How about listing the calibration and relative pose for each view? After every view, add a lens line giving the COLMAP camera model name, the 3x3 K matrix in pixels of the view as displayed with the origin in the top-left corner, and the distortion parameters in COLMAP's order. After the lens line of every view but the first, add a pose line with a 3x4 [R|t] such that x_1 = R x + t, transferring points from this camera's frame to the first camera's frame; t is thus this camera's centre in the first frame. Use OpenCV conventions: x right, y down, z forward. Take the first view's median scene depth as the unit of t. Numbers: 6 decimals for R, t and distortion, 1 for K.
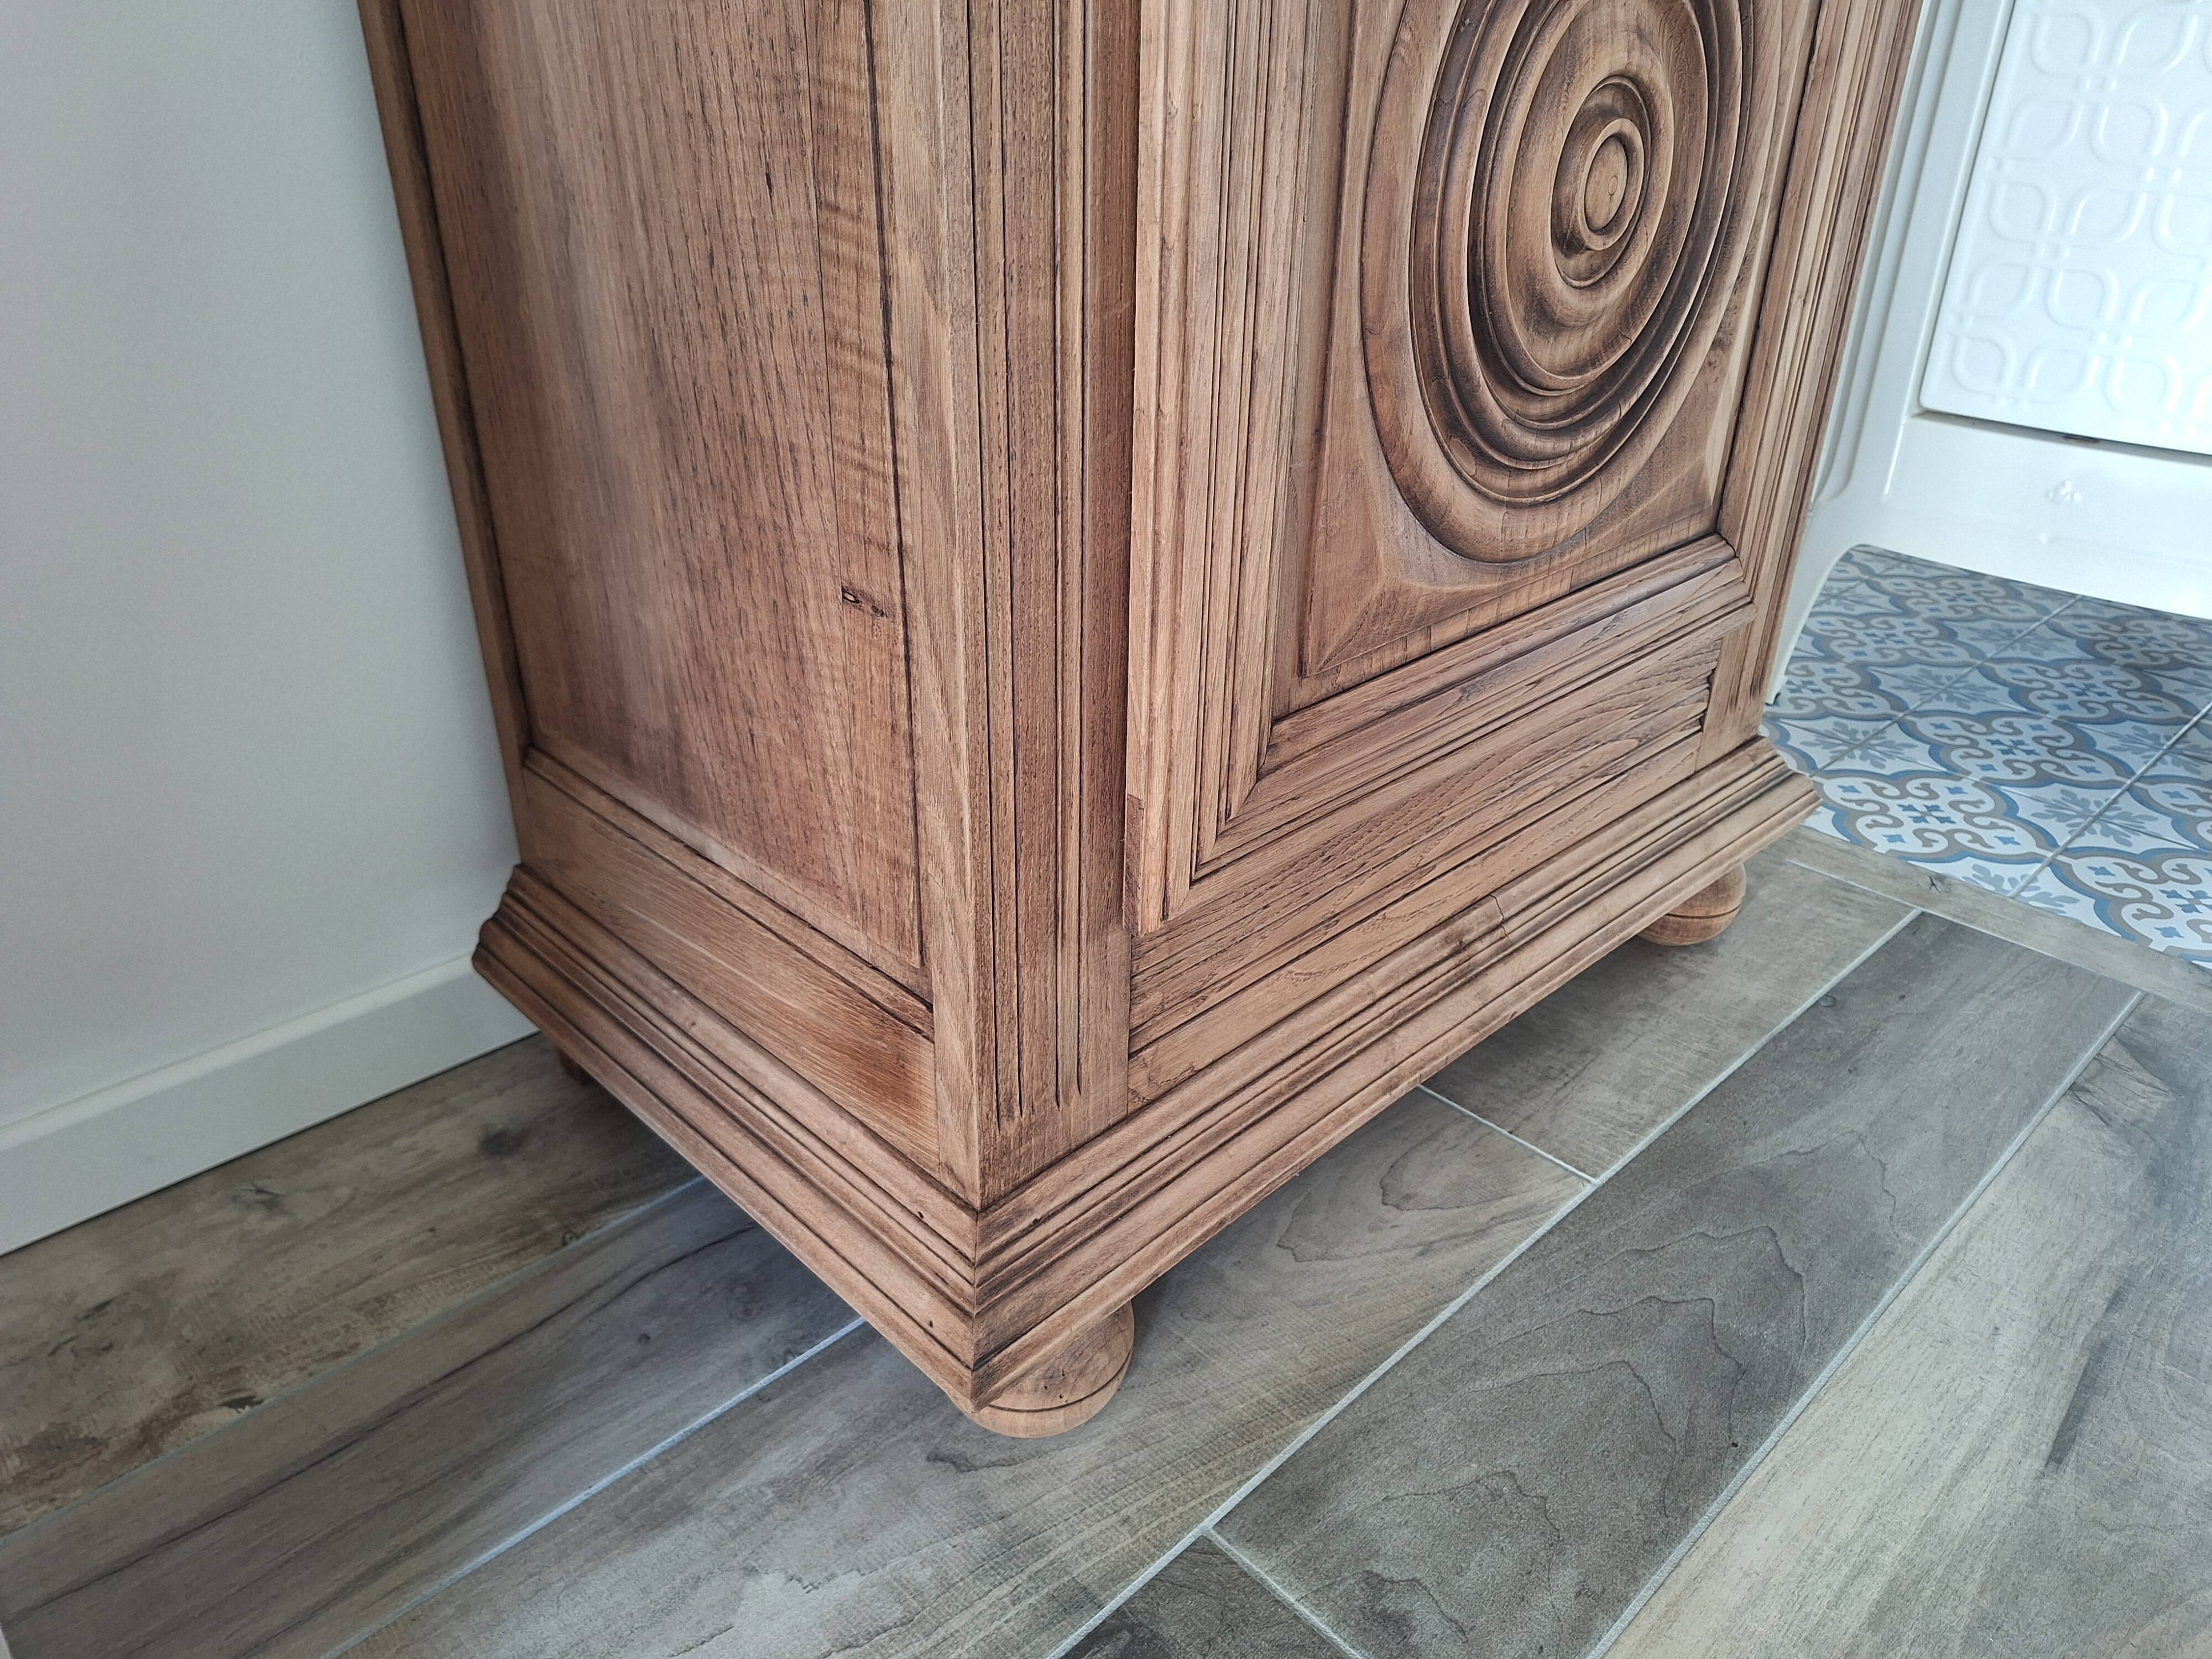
lens RADIAL K [[1569.7, 0, 1137.3], [0, 1569.7, 827.3], [0, 0, 1]] dist [0.109369, -0.165185]
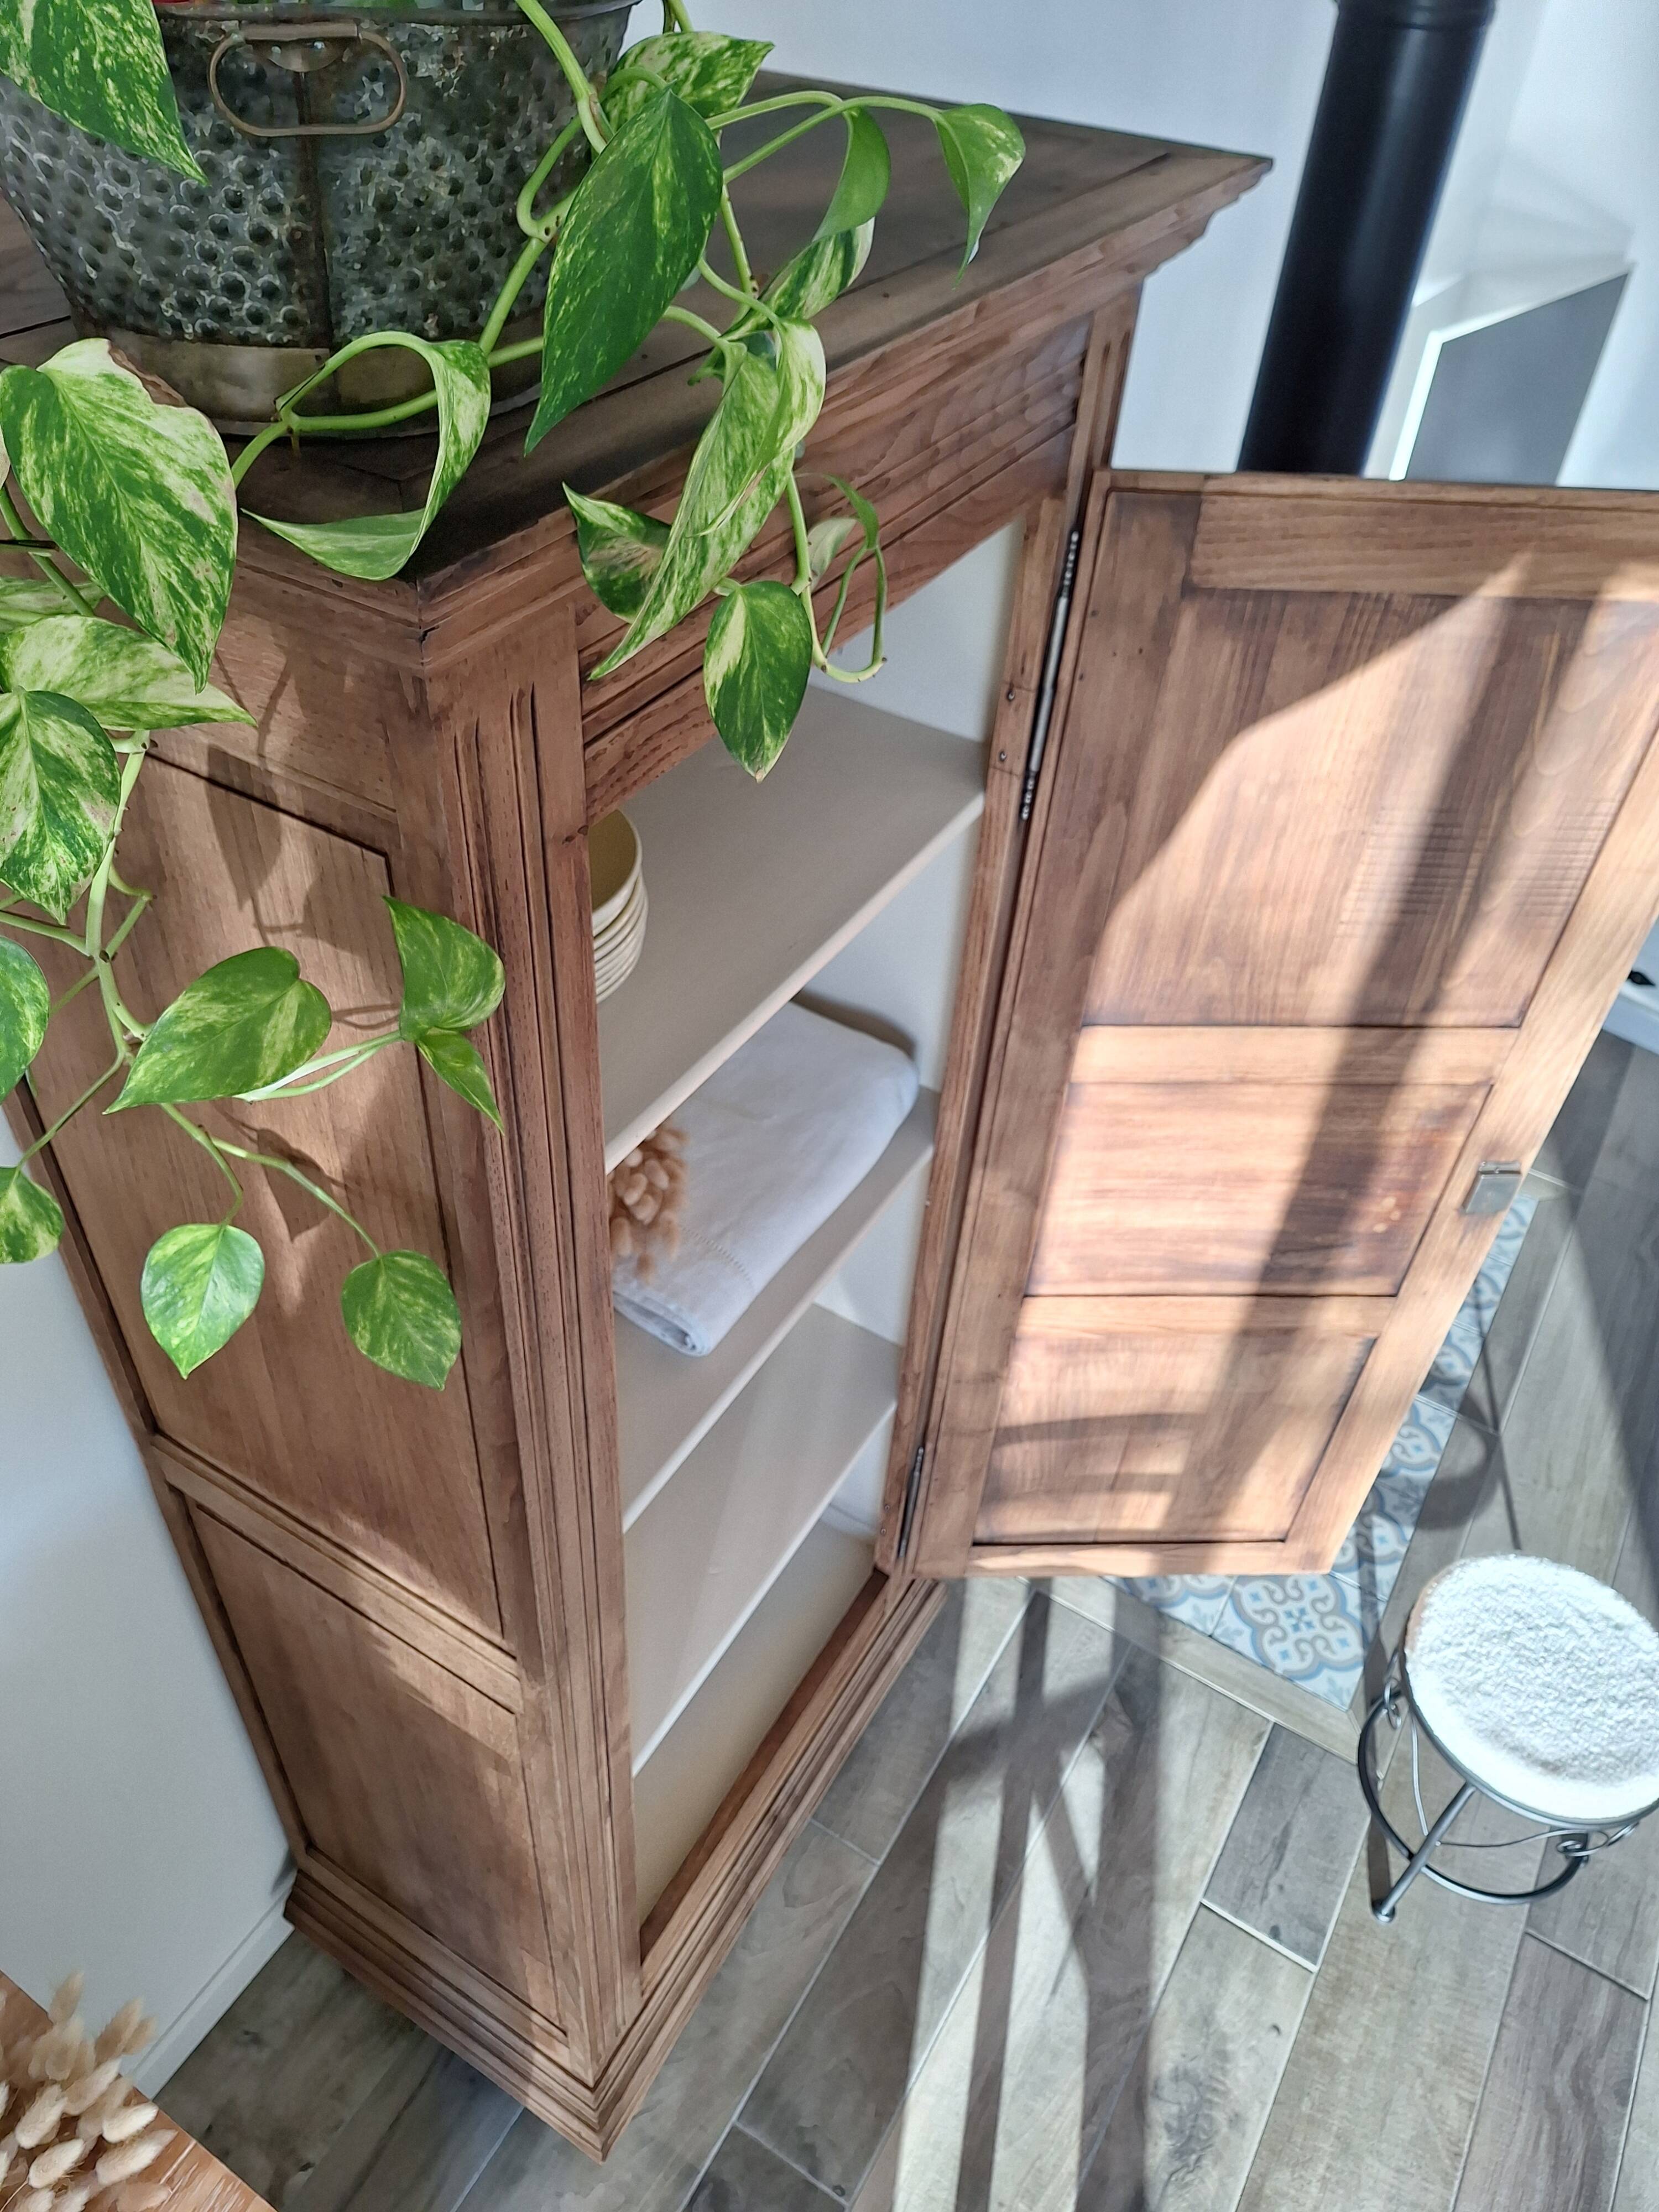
lens RADIAL K [[1569.7, 0, 829.5], [0, 1569.7, 1106.0], [0, 0, 1]] dist [0.109369, -0.165185]
pose [[0.968713, -0.136983, 0.206957, -0.042525], [0.079686, 0.961403, 0.263352, -1.641489], [-0.235044, -0.238621, 0.942239, -0.940308]]
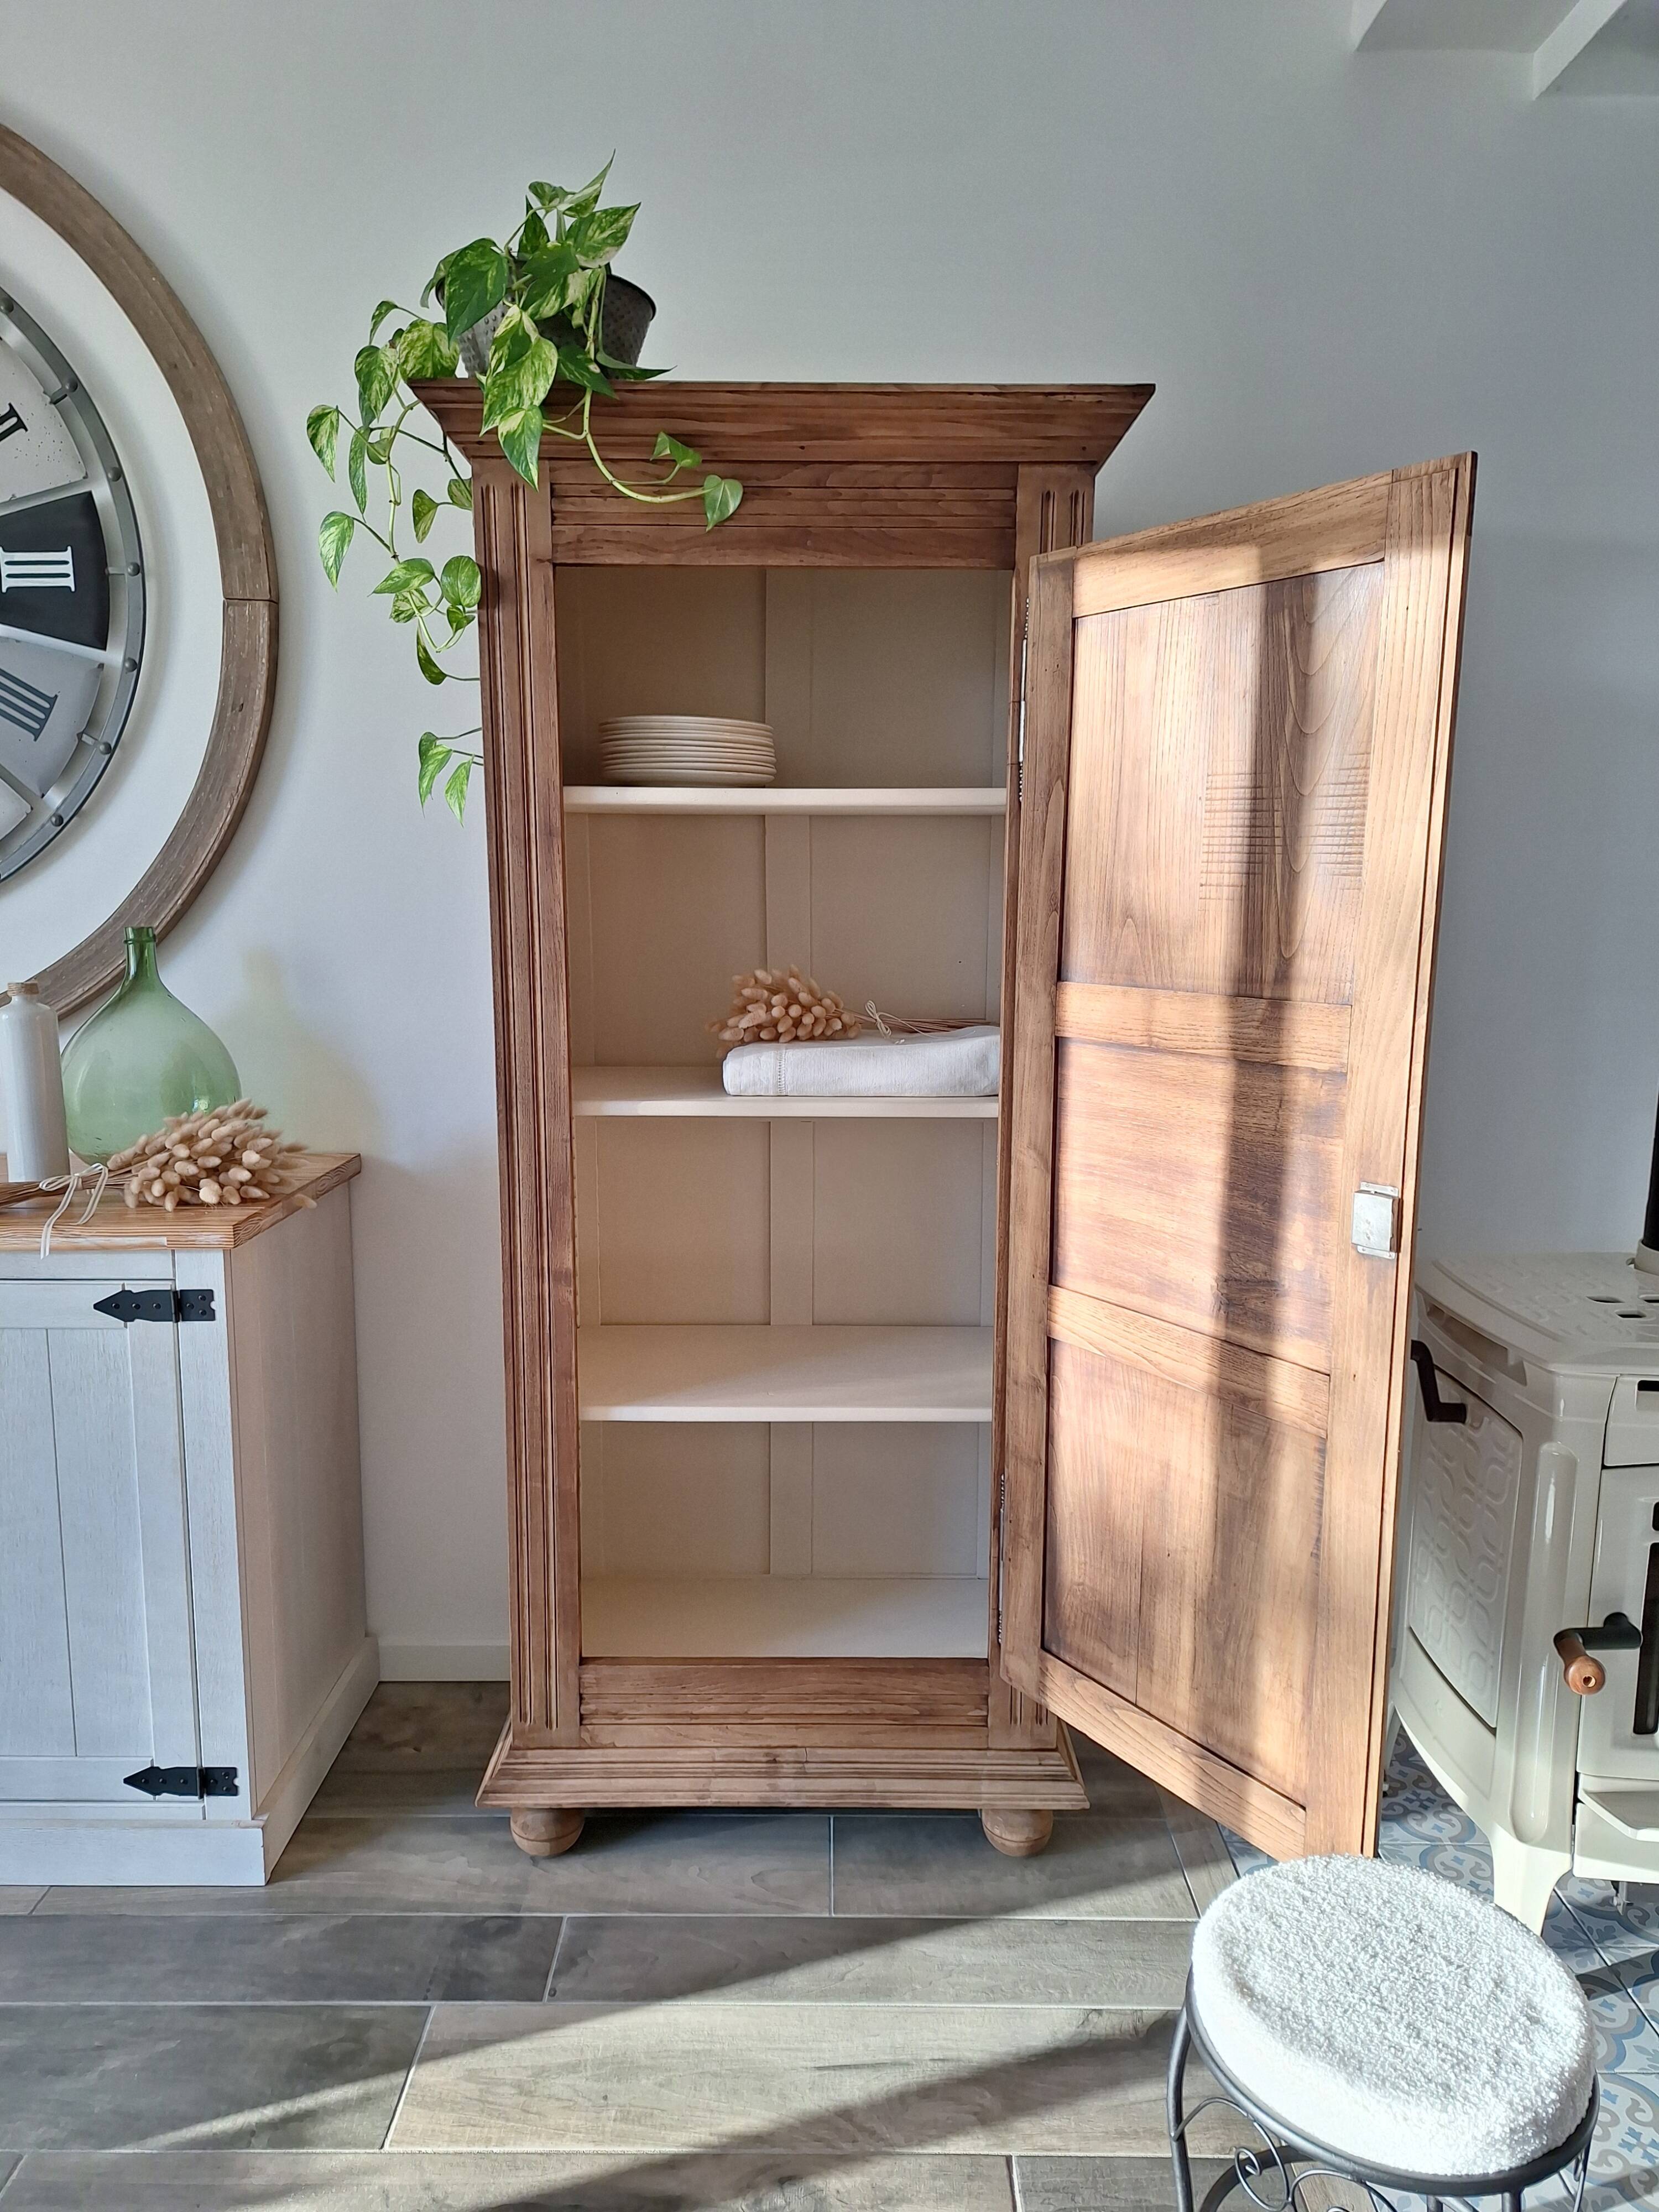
lens RADIAL K [[1540.7, 0, 828.0], [0, 1540.7, 1120.2], [0, 0, 1]] dist [0.019802, -0.008560]
pose [[0.711549, 0.090739, -0.696753, 2.069405], [-0.322240, 0.923336, -0.208836, -0.406777], [0.624387, 0.373119, 0.686238, -1.016074]]
